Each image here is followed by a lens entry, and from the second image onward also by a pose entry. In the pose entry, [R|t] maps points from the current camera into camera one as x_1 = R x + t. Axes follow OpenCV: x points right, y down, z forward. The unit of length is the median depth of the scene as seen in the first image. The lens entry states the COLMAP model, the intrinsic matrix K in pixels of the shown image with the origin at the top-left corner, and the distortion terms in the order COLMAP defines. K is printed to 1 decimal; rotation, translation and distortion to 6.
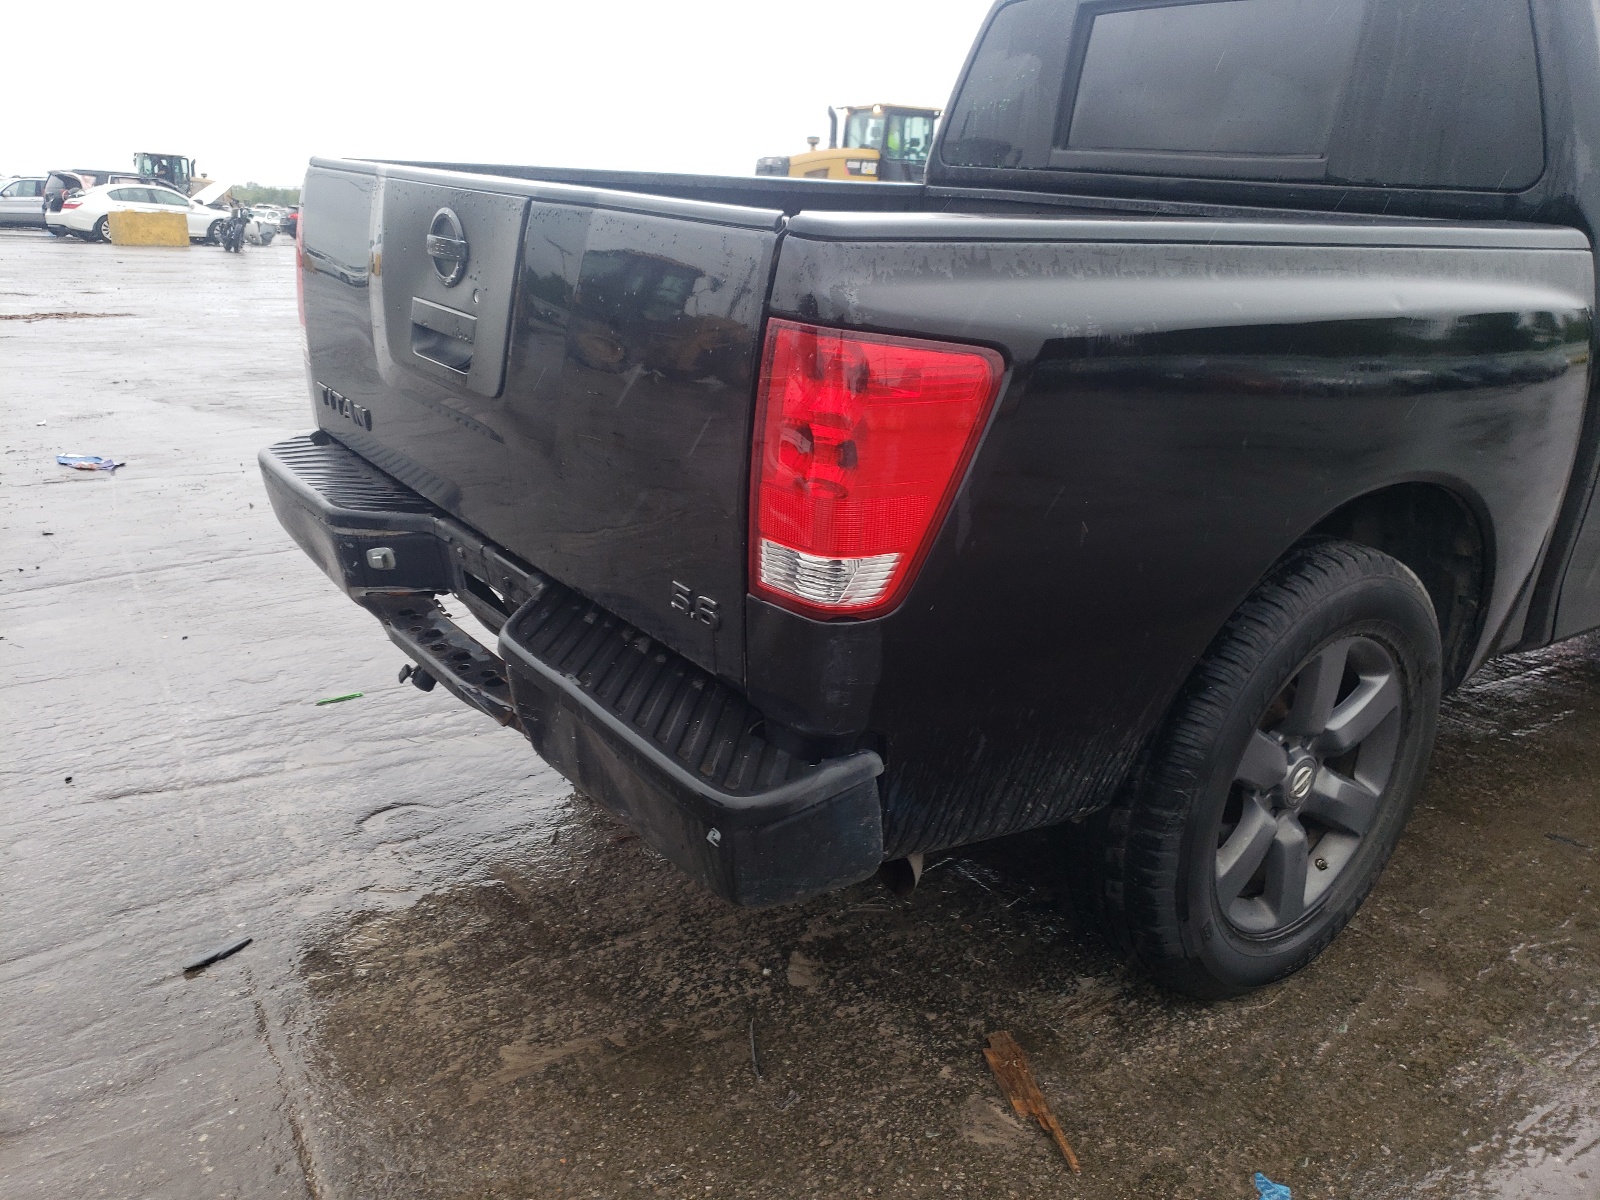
lens RADIAL K [[1271.8, 0, 798.4], [0, 1271.8, 553.7], [0, 0, 1]] dist [0.000322, 0.057134]
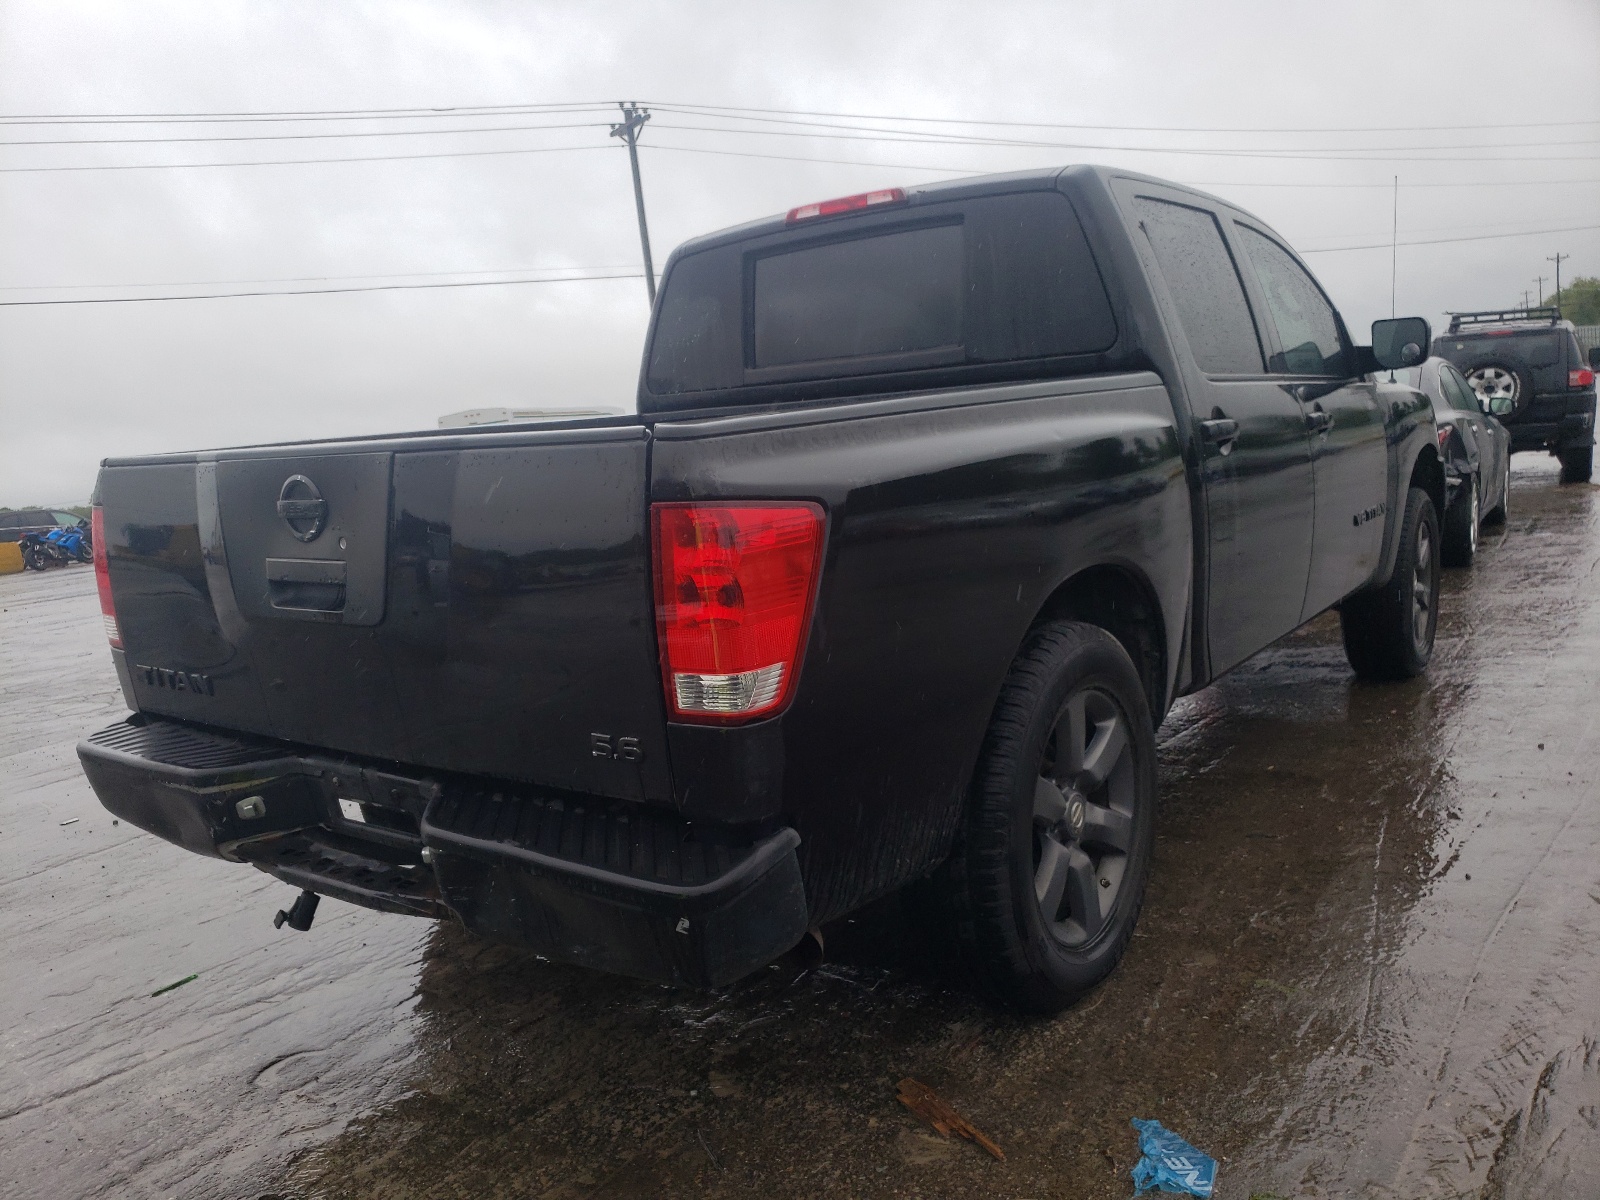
lens RADIAL K [[1271.8, 0, 798.4], [0, 1271.8, 553.7], [0, 0, 1]] dist [0.000322, 0.057134]
pose [[0.947291, -0.168683, 0.272369, -0.162910], [0.214511, 0.965418, -0.148162, 0.059092], [-0.237958, 0.198779, 0.950717, -0.174143]]
